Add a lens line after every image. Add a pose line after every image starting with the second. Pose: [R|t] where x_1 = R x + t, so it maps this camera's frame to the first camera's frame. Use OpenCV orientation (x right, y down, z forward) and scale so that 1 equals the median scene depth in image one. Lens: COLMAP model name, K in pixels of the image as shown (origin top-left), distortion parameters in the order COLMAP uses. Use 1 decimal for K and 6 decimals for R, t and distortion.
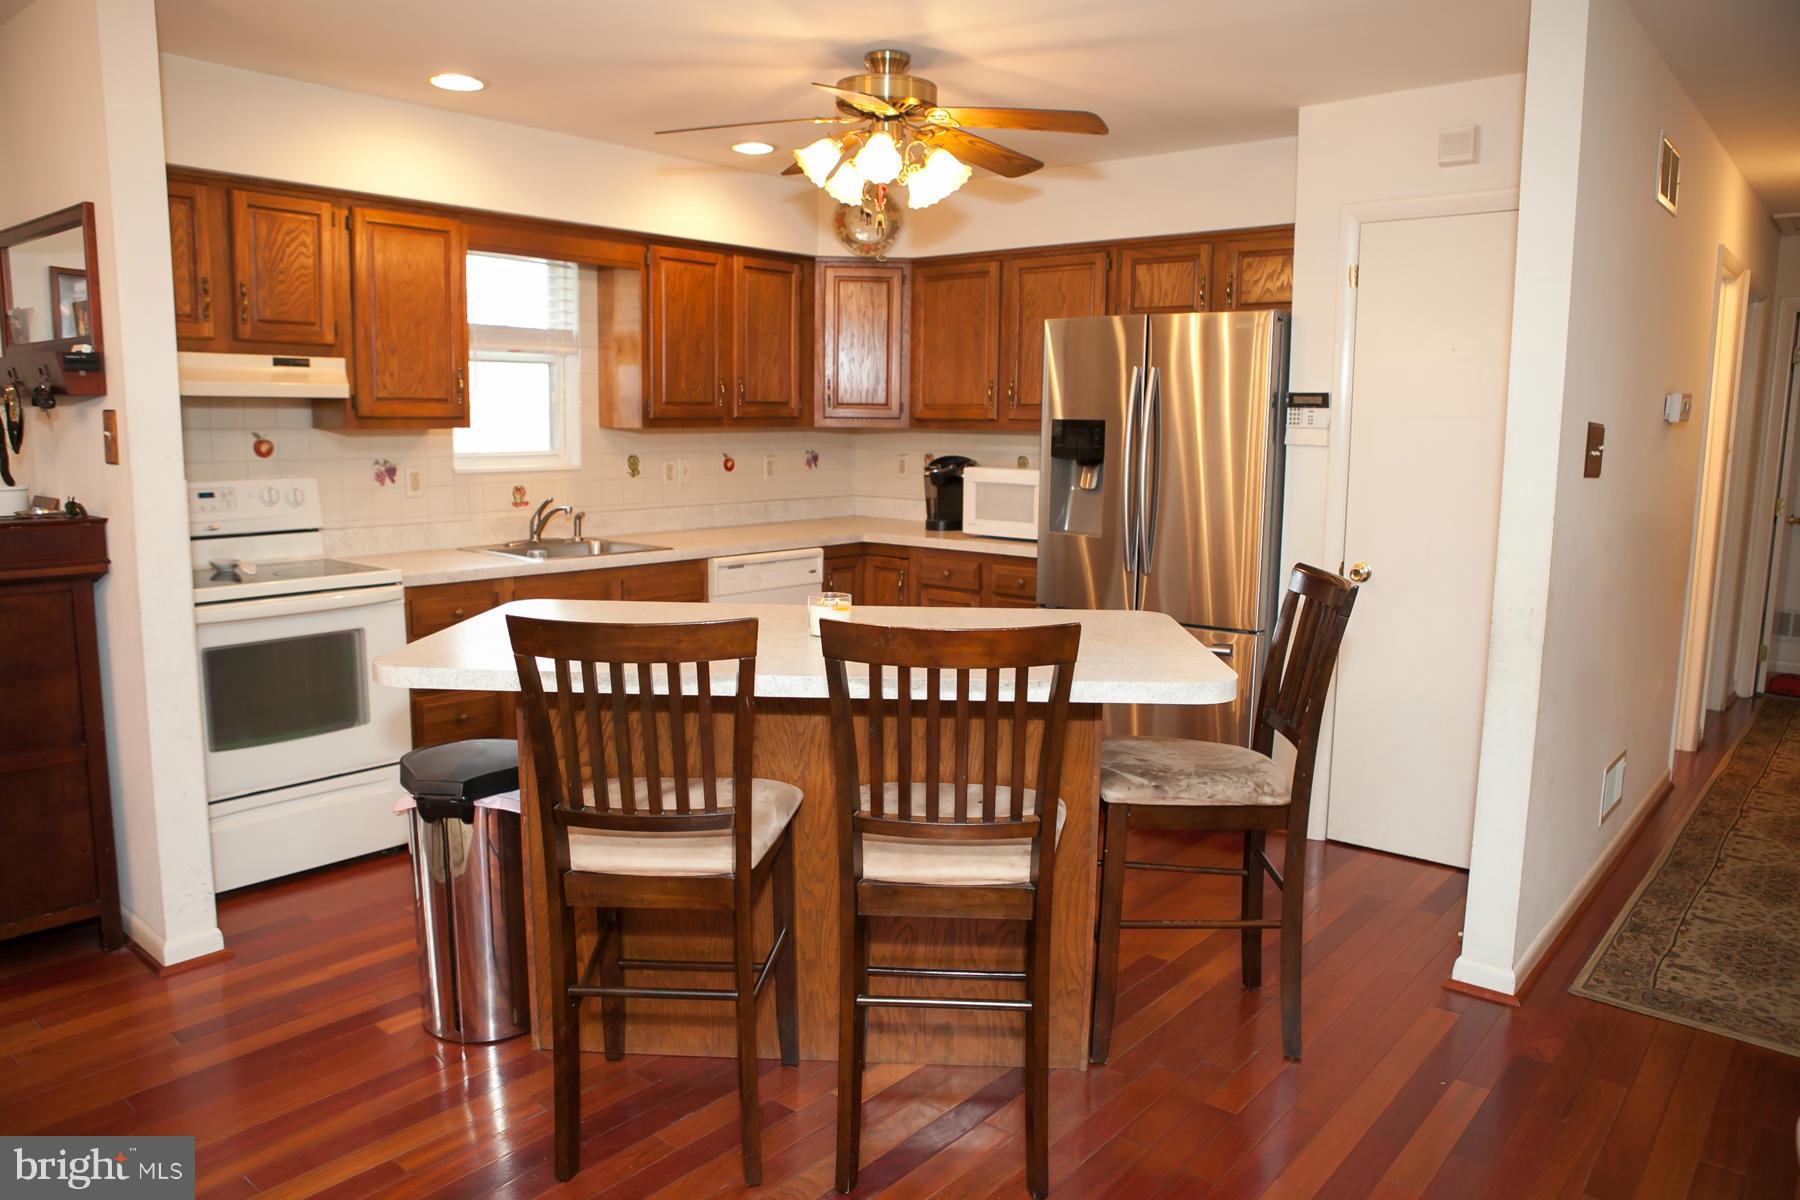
lens RADIAL K [[1247.9, 0, 900.1], [0, 1247.9, 595.2], [0, 0, 1]] dist [-0.090668, 0.056906]
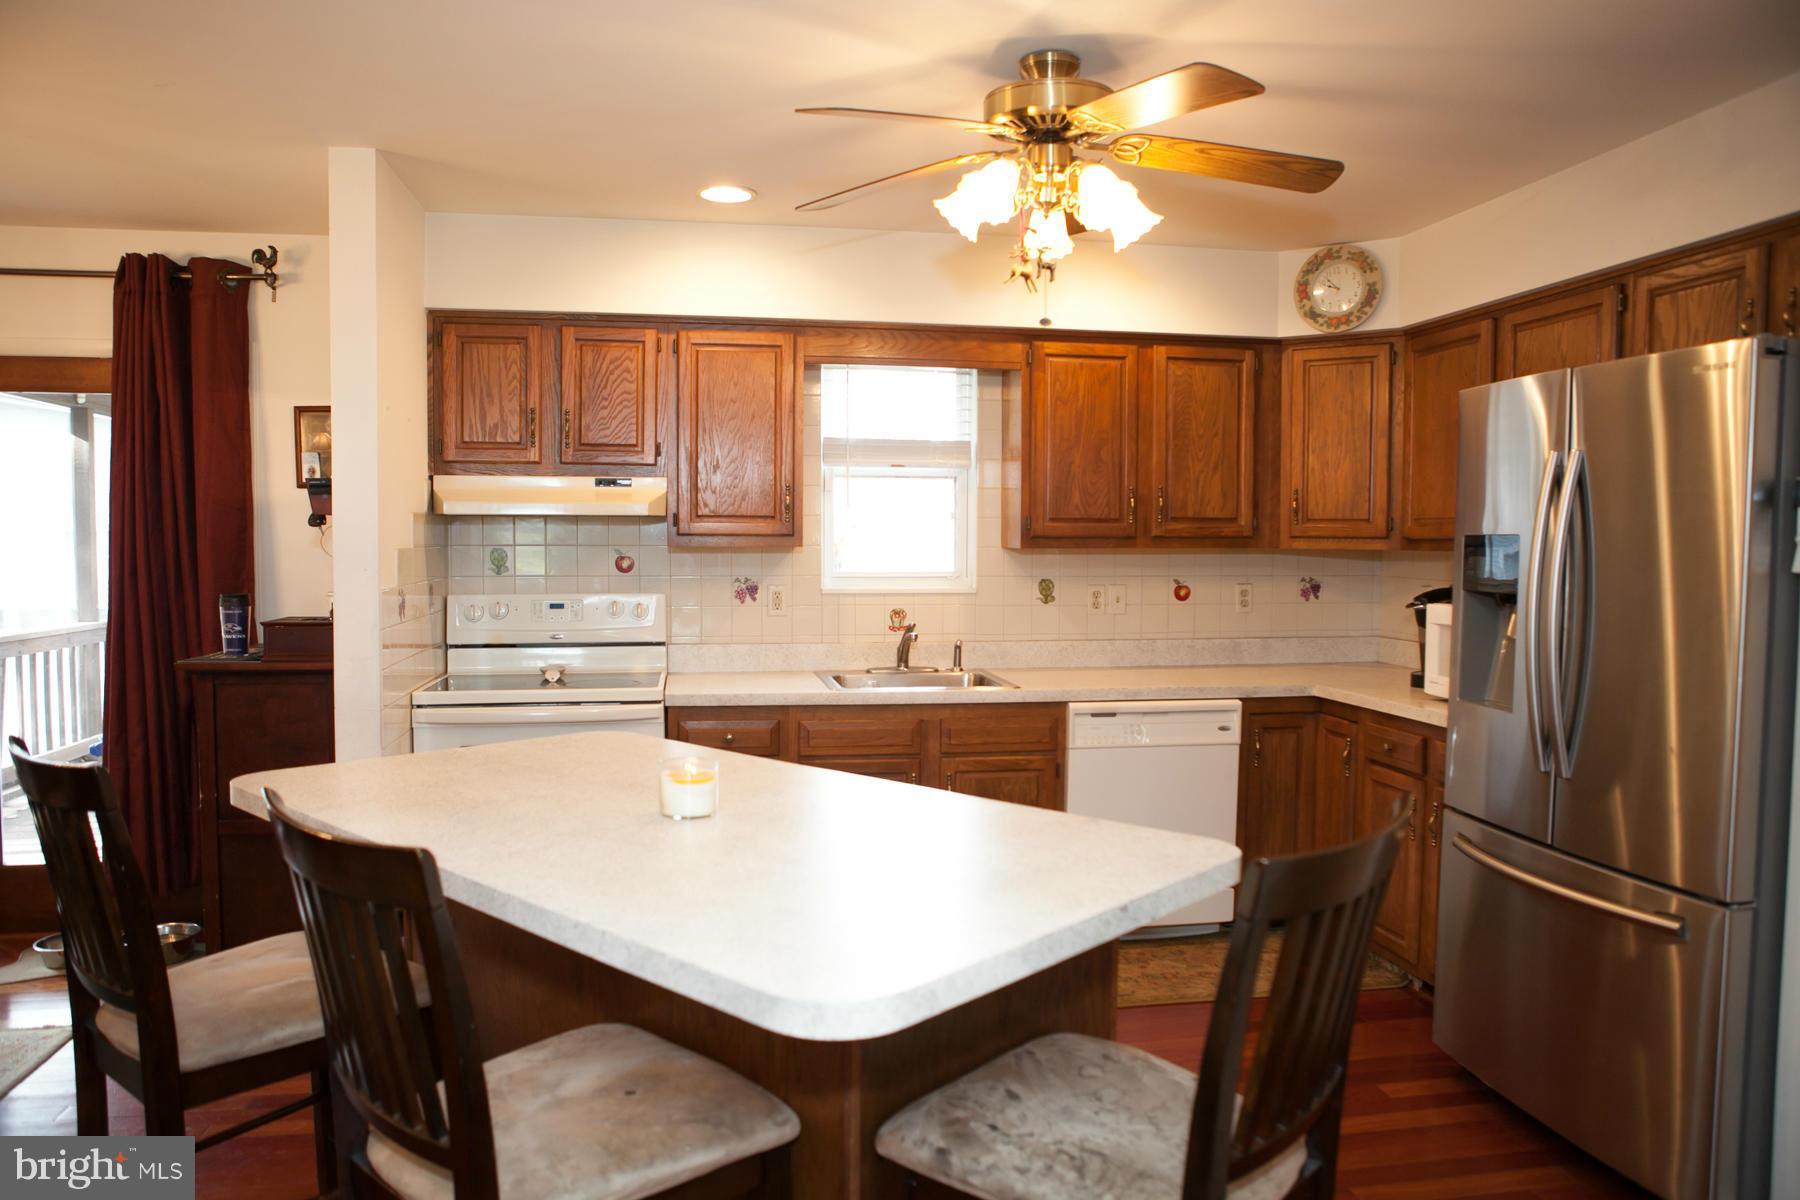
lens RADIAL K [[1247.9, 0, 905.1], [0, 1247.9, 595.5], [0, 0, 1]] dist [-0.090668, 0.056906]
pose [[0.767744, 0.022534, -0.640360, 0.357573], [-0.087324, 0.993737, -0.069725, -0.039813], [0.634778, 0.109450, 0.764904, 0.336676]]
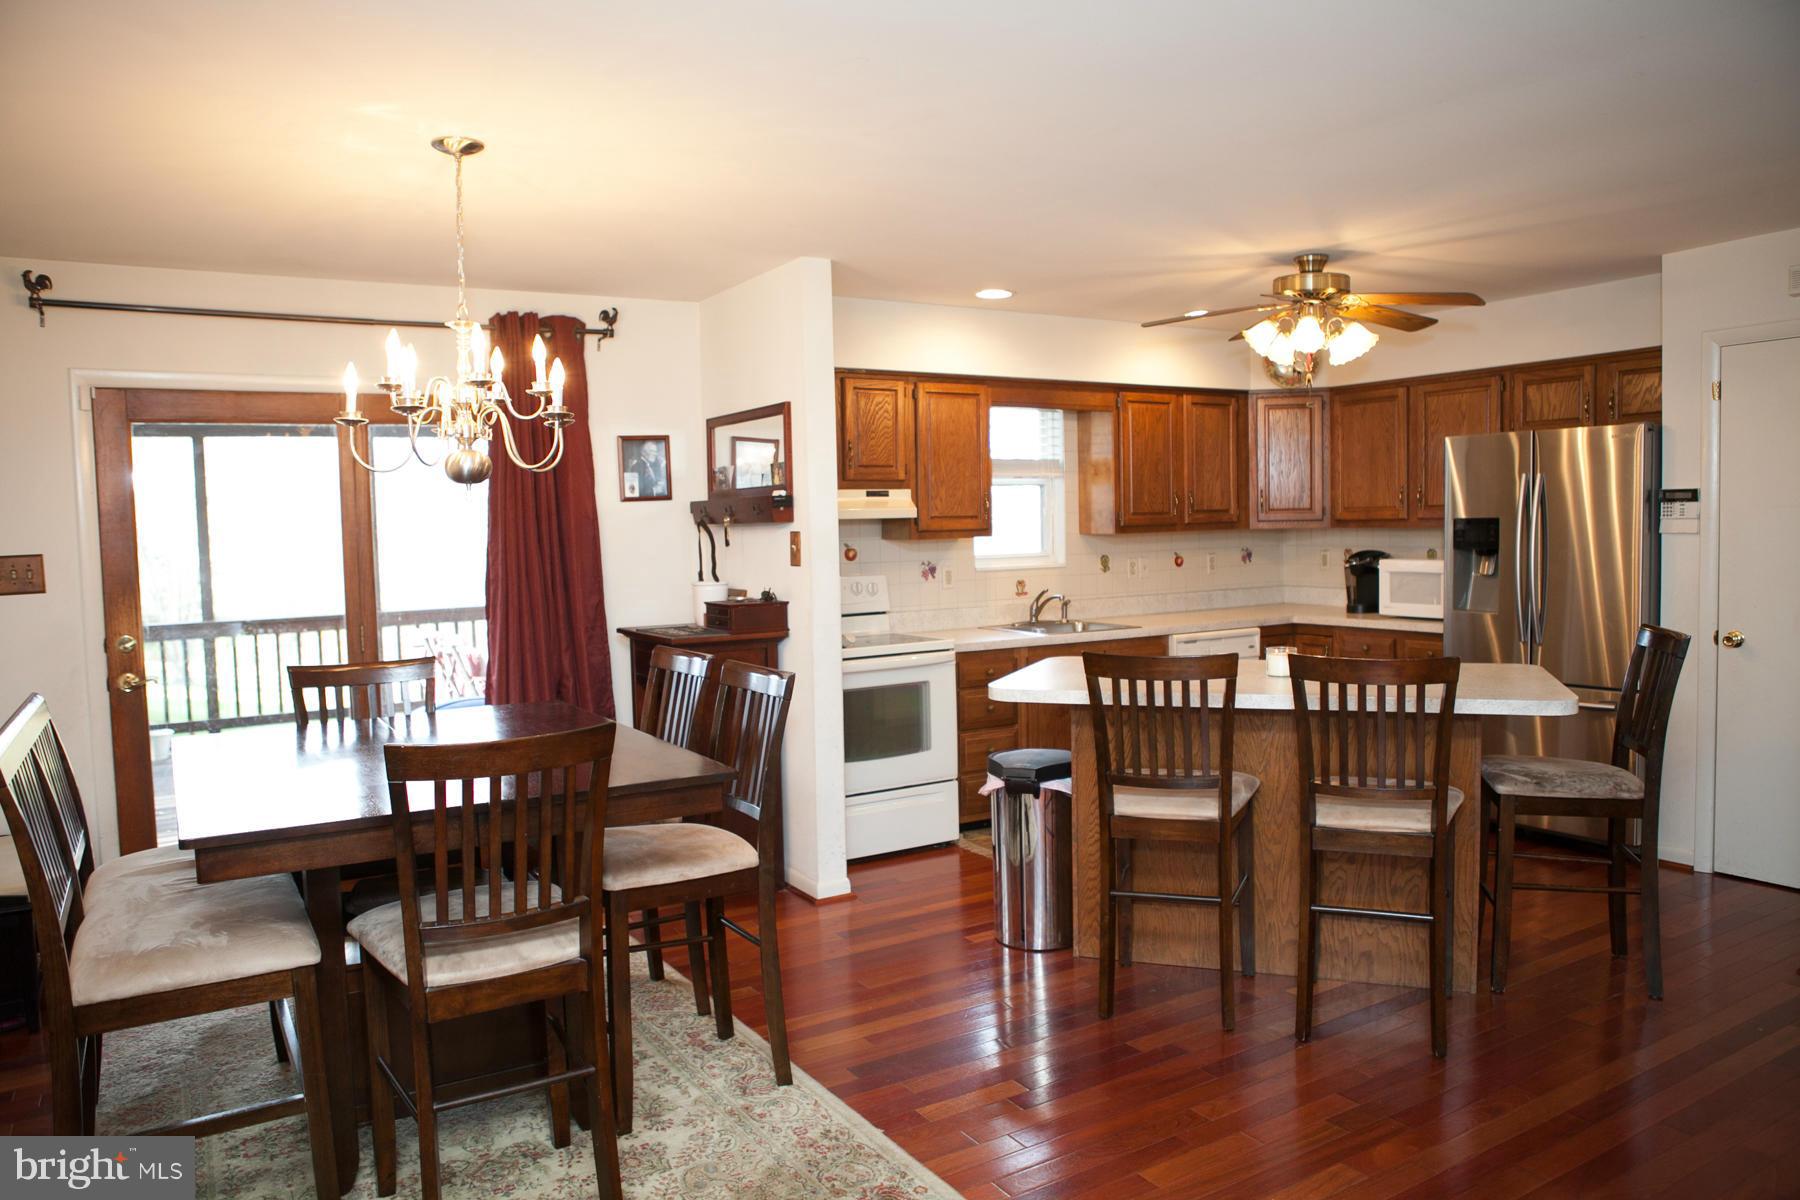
lens RADIAL K [[1247.9, 0, 908.3], [0, 1247.9, 581.7], [0, 0, 1]] dist [-0.090668, 0.056906]
pose [[0.950218, -0.017372, -0.311101, -0.014159], [-0.011052, 0.995937, -0.089369, 0.038185], [0.311390, 0.088358, 0.946166, -0.333578]]
